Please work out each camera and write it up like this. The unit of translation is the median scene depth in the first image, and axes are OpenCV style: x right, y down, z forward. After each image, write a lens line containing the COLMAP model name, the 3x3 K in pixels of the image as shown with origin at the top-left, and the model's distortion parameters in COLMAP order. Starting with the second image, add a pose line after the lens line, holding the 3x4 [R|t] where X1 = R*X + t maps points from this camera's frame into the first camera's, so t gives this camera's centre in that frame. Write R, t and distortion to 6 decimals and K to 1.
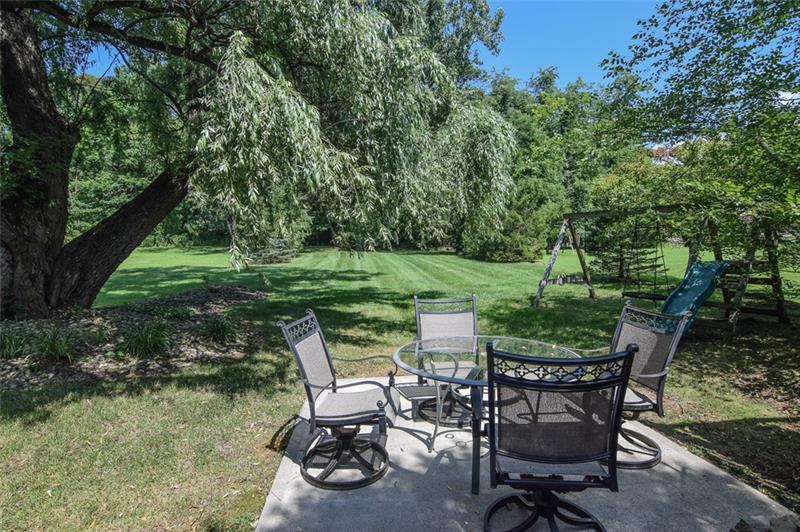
lens RADIAL K [[396.6, 0, 398.6], [0, 396.6, 265.6], [0, 0, 1]] dist [-0.007092, -0.000582]
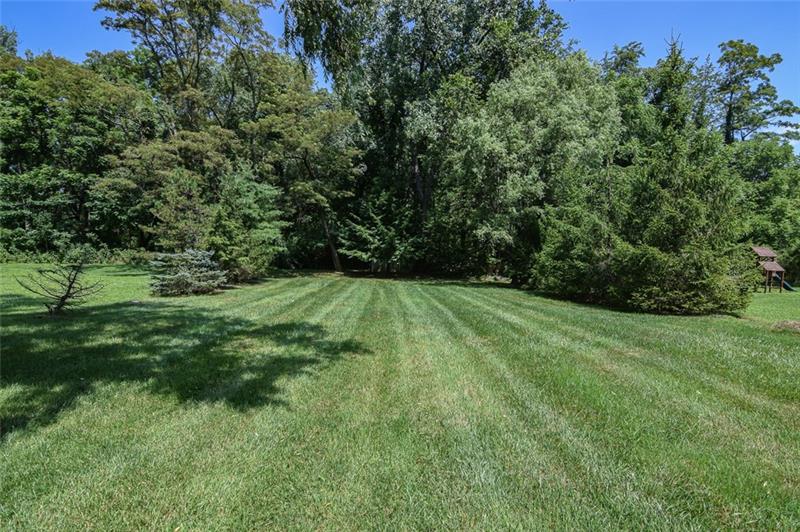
lens RADIAL K [[396.6, 0, 402.1], [0, 396.6, 264.9], [0, 0, 1]] dist [-0.007092, -0.000582]
pose [[0.997501, 0.027849, -0.064937, 0.010717], [-0.032513, 0.996881, -0.071911, -0.015633], [0.062732, 0.073842, 0.995295, 0.433102]]
